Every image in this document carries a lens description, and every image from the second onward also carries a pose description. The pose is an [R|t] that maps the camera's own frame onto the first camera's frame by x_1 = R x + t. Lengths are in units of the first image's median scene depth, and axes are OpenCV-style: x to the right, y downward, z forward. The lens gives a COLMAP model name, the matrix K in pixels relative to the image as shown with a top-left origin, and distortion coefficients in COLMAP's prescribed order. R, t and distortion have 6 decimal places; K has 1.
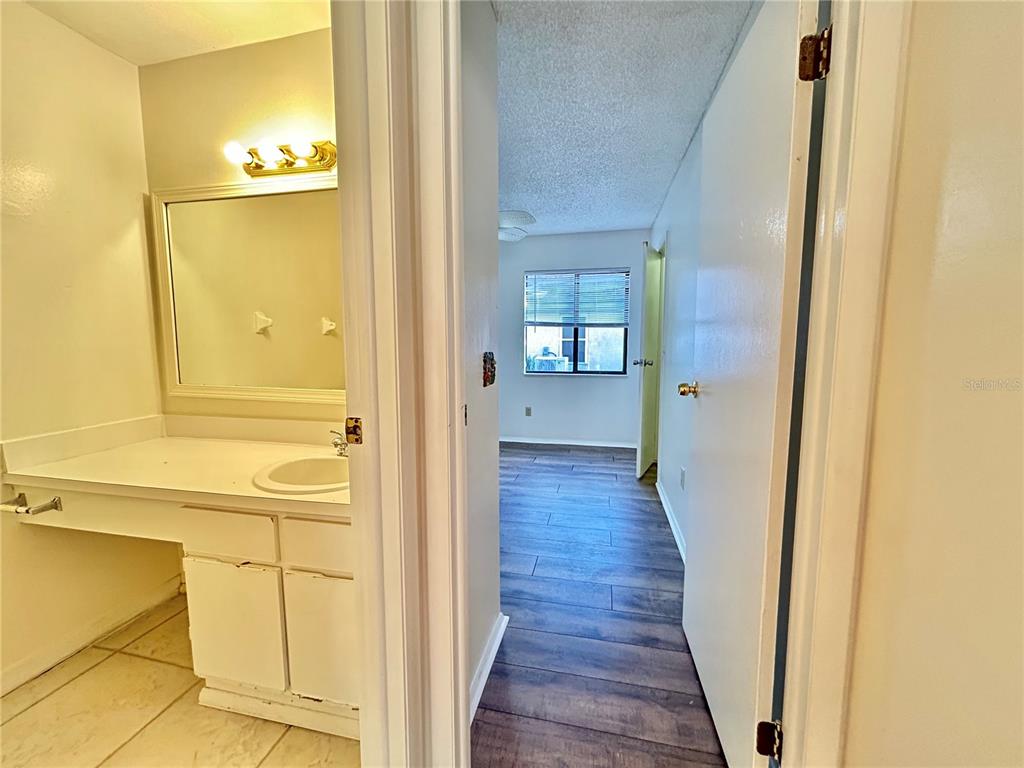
lens RADIAL K [[417.1, 0, 512.6], [0, 417.1, 385.2], [0, 0, 1]] dist [-0.001066, 0.000572]
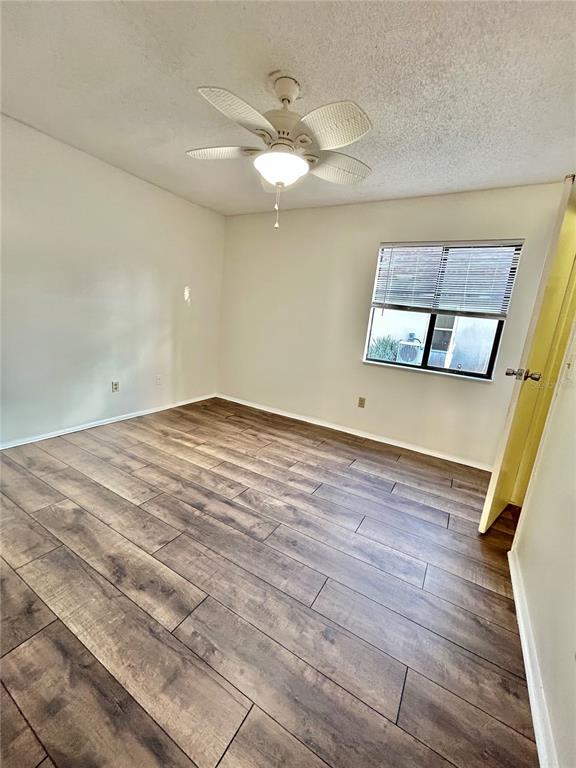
lens RADIAL K [[312.9, 0, 291.8], [0, 312.9, 383.0], [0, 0, 1]] dist [-0.001066, 0.000572]
pose [[0.948085, 0.152189, -0.279238, 0.082404], [-0.125823, 0.985920, 0.110141, -0.037575], [0.292068, -0.069288, 0.953884, 0.324115]]
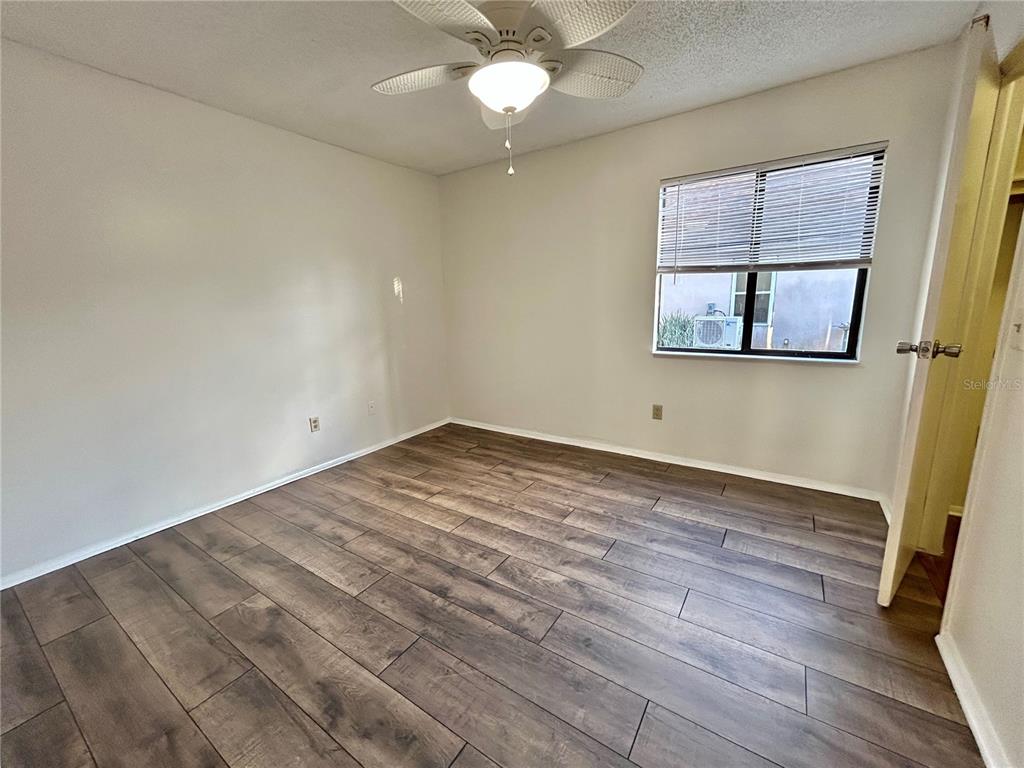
lens RADIAL K [[417.1, 0, 513.6], [0, 417.1, 383.6], [0, 0, 1]] dist [-0.001066, 0.000572]
pose [[0.931866, 0.049686, -0.359385, 0.063695], [-0.014308, 0.994840, 0.100441, -0.042640], [0.362521, -0.088456, 0.927768, 0.361323]]
